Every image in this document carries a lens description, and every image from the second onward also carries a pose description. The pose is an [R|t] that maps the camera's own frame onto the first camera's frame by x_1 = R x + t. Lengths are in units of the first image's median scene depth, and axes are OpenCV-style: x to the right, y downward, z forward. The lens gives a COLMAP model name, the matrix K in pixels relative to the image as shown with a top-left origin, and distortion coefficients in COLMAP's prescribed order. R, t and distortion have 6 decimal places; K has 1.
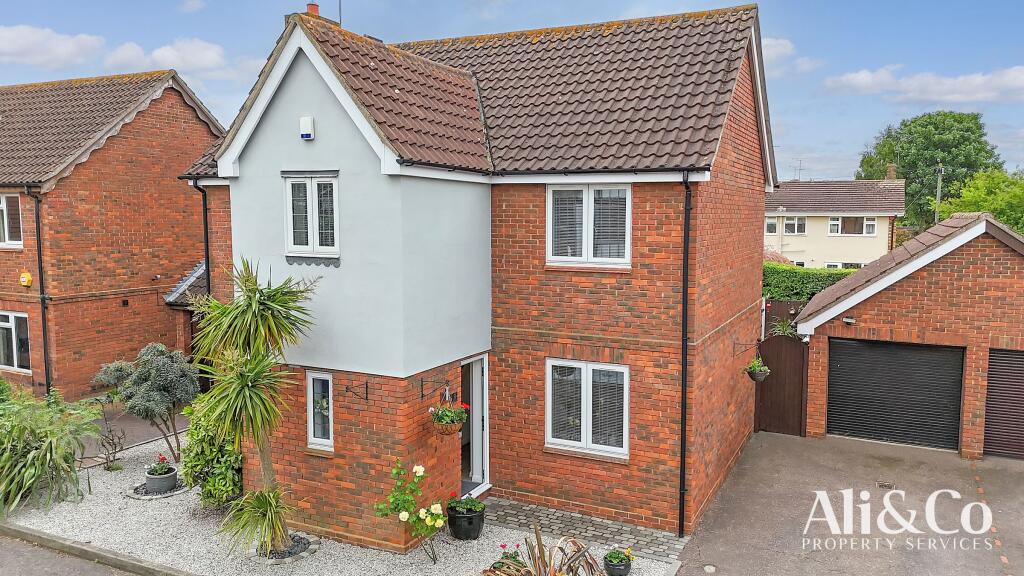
lens RADIAL K [[740.8, 0, 545.9], [0, 740.8, 288.5], [0, 0, 1]] dist [0.100823, -0.135472]
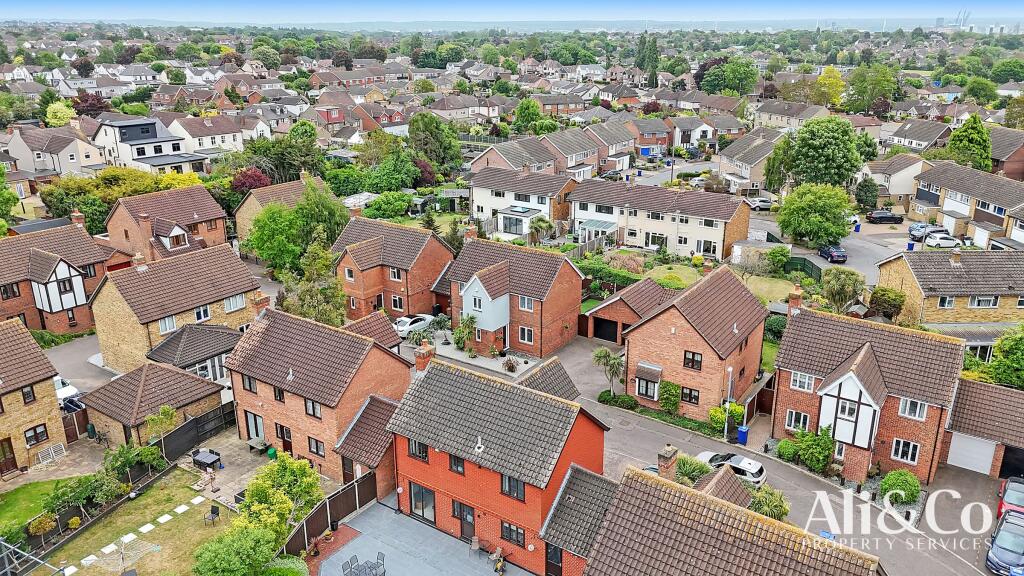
lens RADIAL K [[740.8, 0, 545.9], [0, 740.8, 288.5], [0, 0, 1]] dist [0.100823, -0.135472]
pose [[0.990710, 0.042533, -0.129171, 0.888354], [-0.011486, 0.972608, 0.232166, -1.437539], [0.135508, -0.228525, 0.964061, -4.137385]]
